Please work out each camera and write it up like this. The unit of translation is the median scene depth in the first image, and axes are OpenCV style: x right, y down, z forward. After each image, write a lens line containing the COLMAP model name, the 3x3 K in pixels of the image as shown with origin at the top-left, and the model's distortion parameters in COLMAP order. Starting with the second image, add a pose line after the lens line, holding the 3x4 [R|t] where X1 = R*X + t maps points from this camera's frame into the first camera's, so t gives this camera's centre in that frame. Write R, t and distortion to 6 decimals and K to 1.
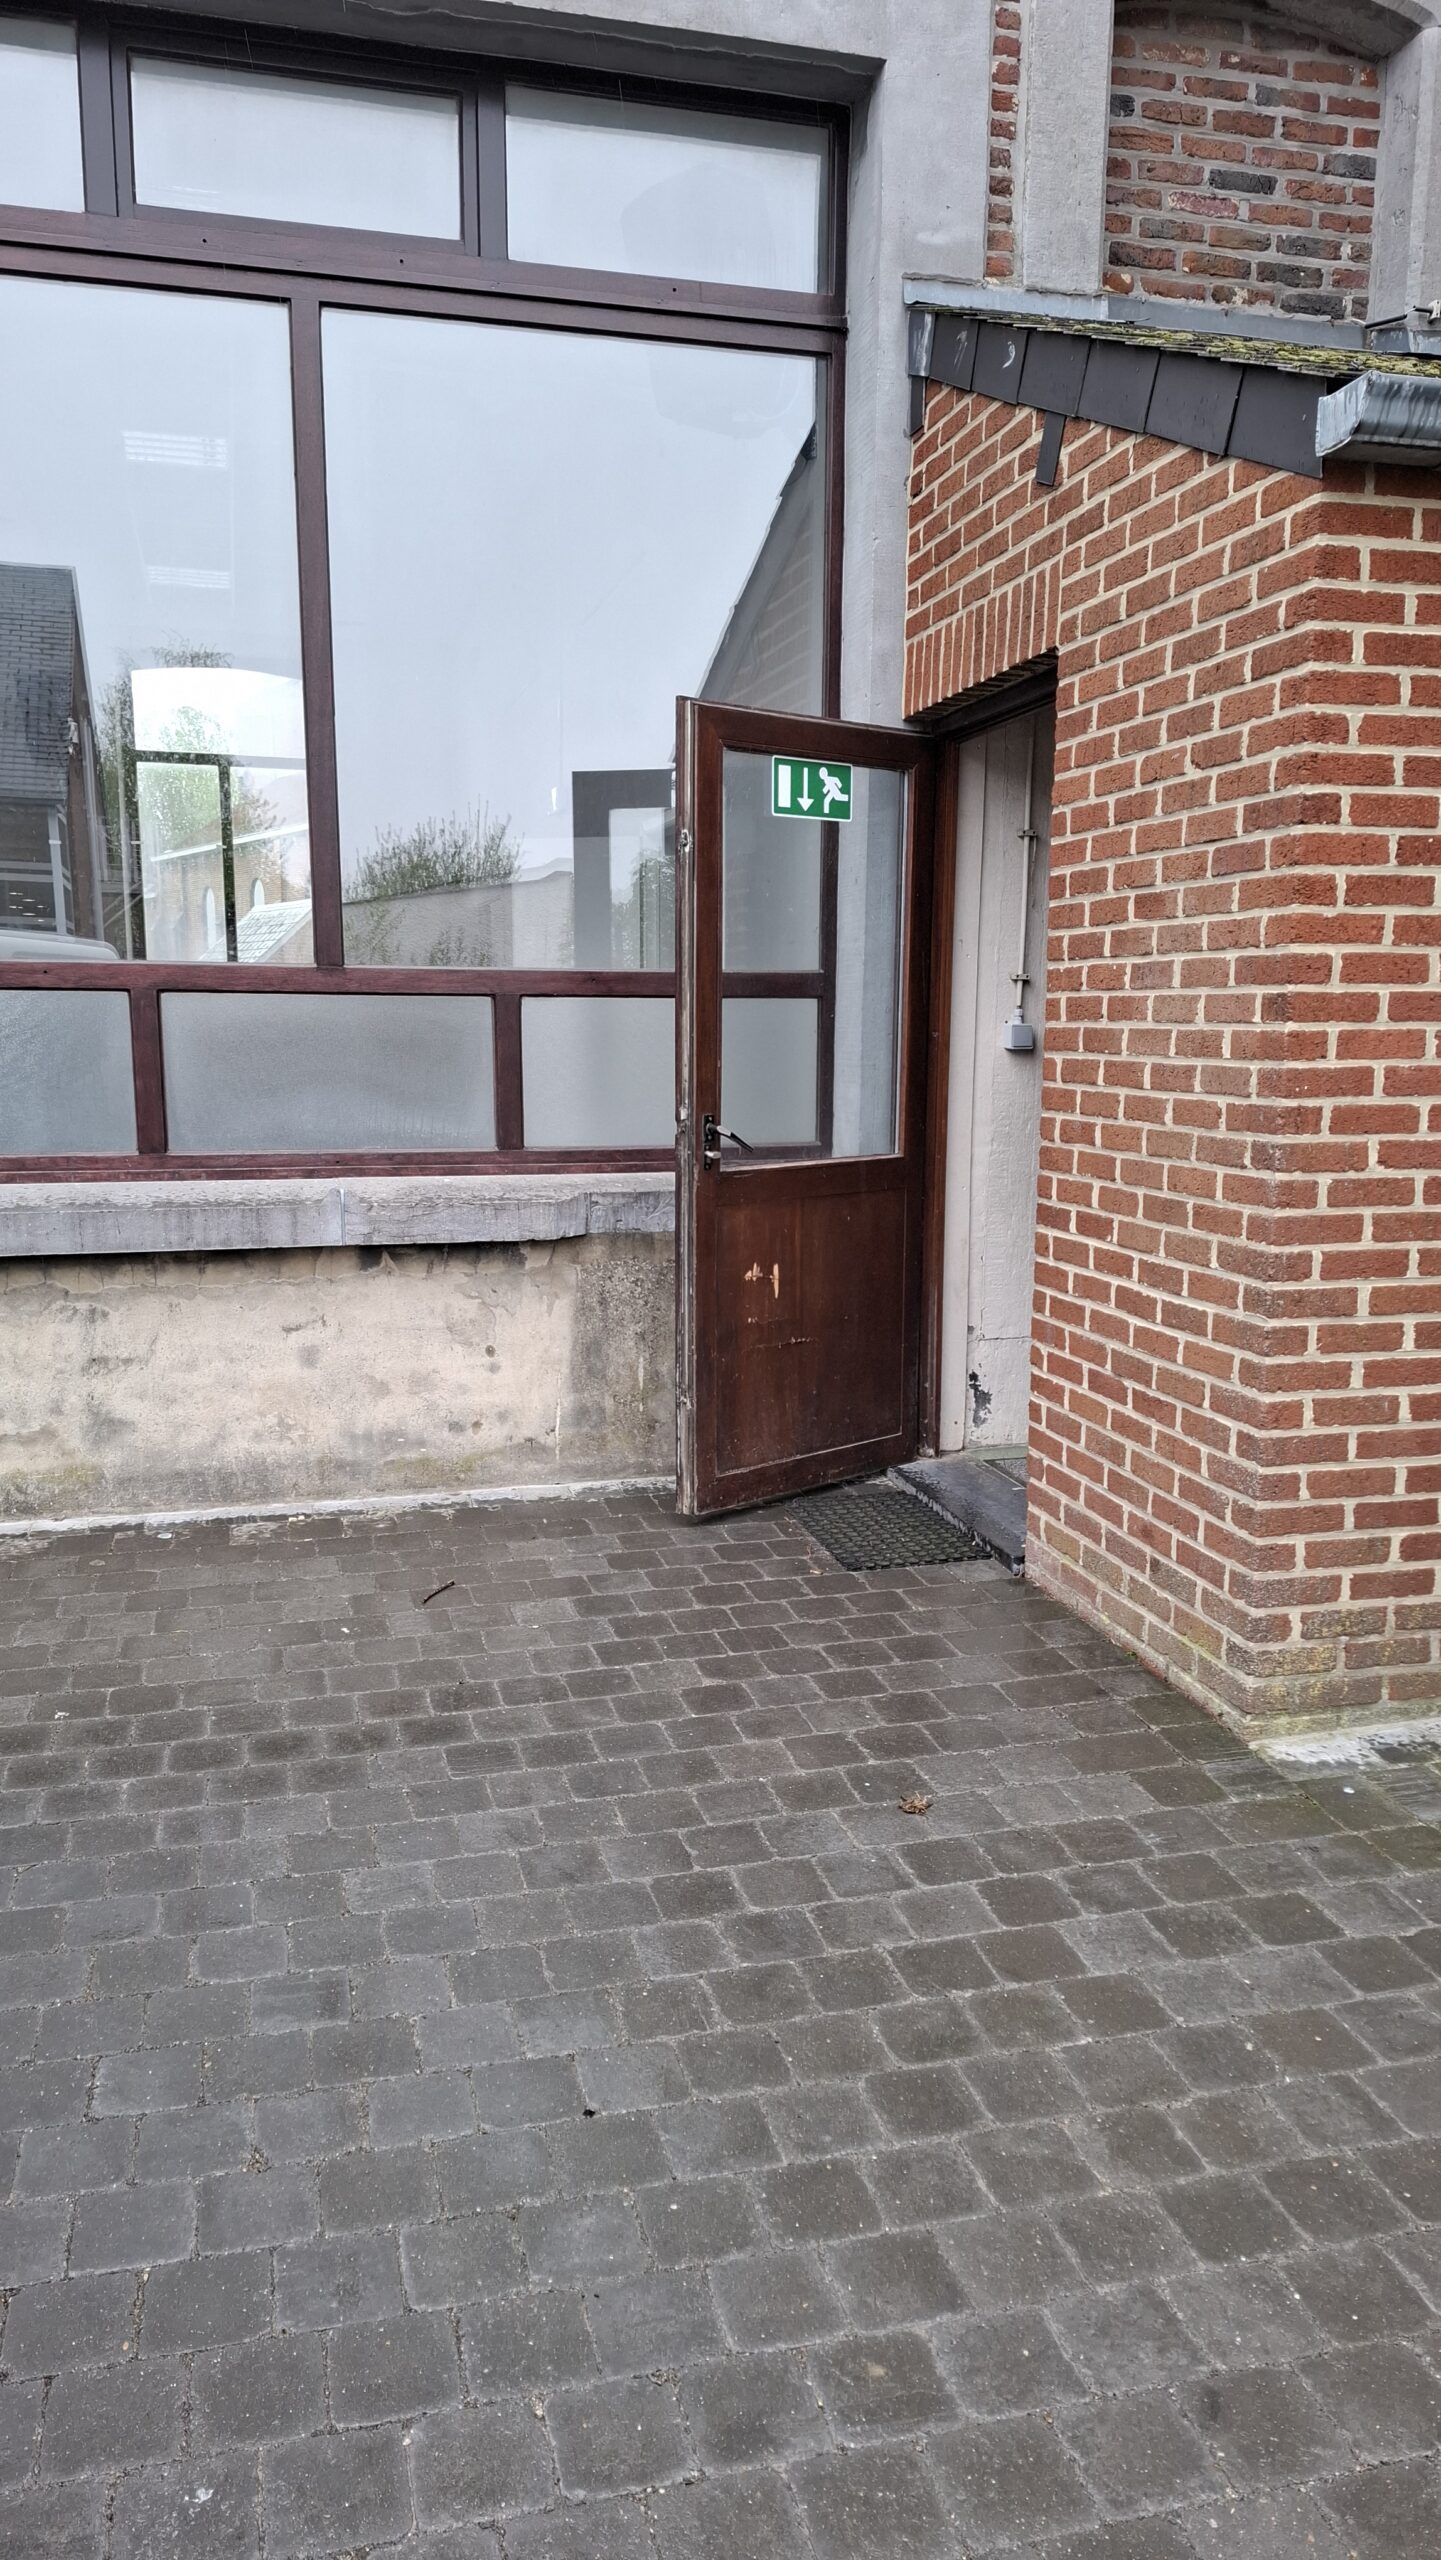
lens RADIAL K [[1777.6, 0, 720.5], [0, 1777.6, 1280.0], [0, 0, 1]] dist [0.166157, -0.218021]
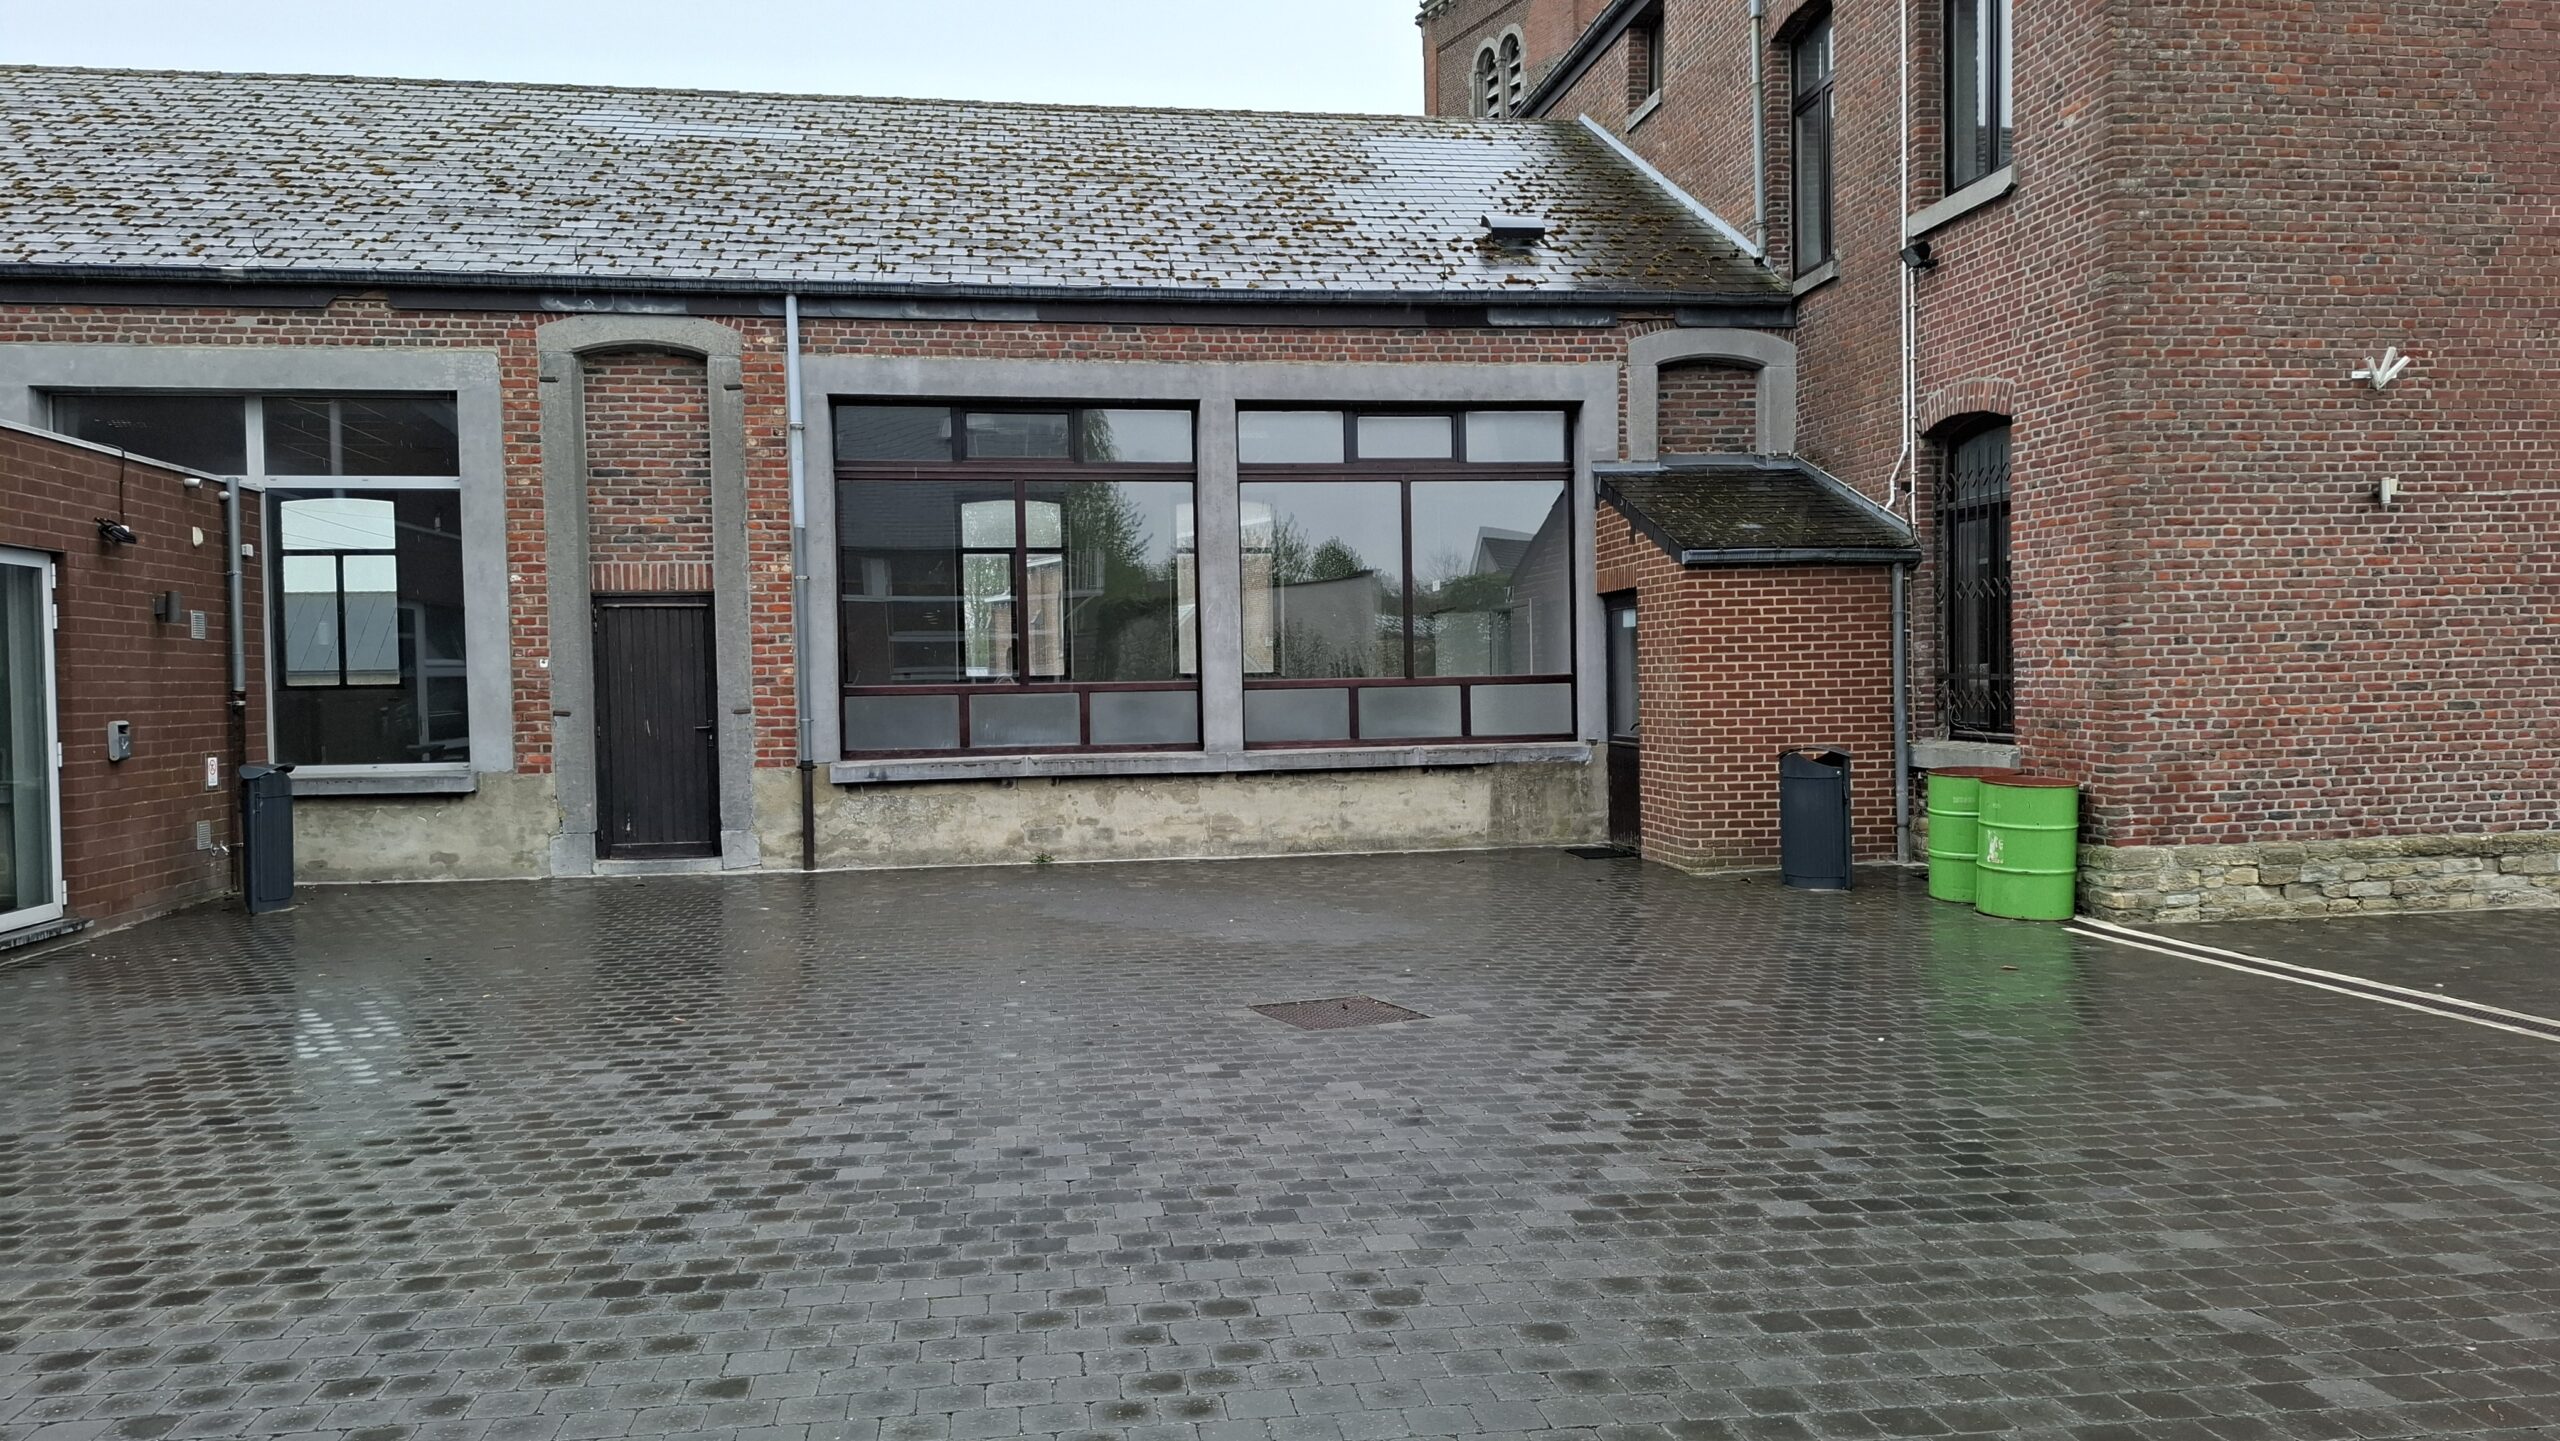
lens RADIAL K [[1777.6, 0, 1280.0], [0, 1777.6, 720.5], [0, 0, 1]] dist [0.166157, -0.218021]
pose [[0.993841, -0.020703, -0.108865, -0.109855], [0.006936, 0.992089, -0.125341, 0.287640], [0.110599, 0.123814, 0.986123, -2.084048]]
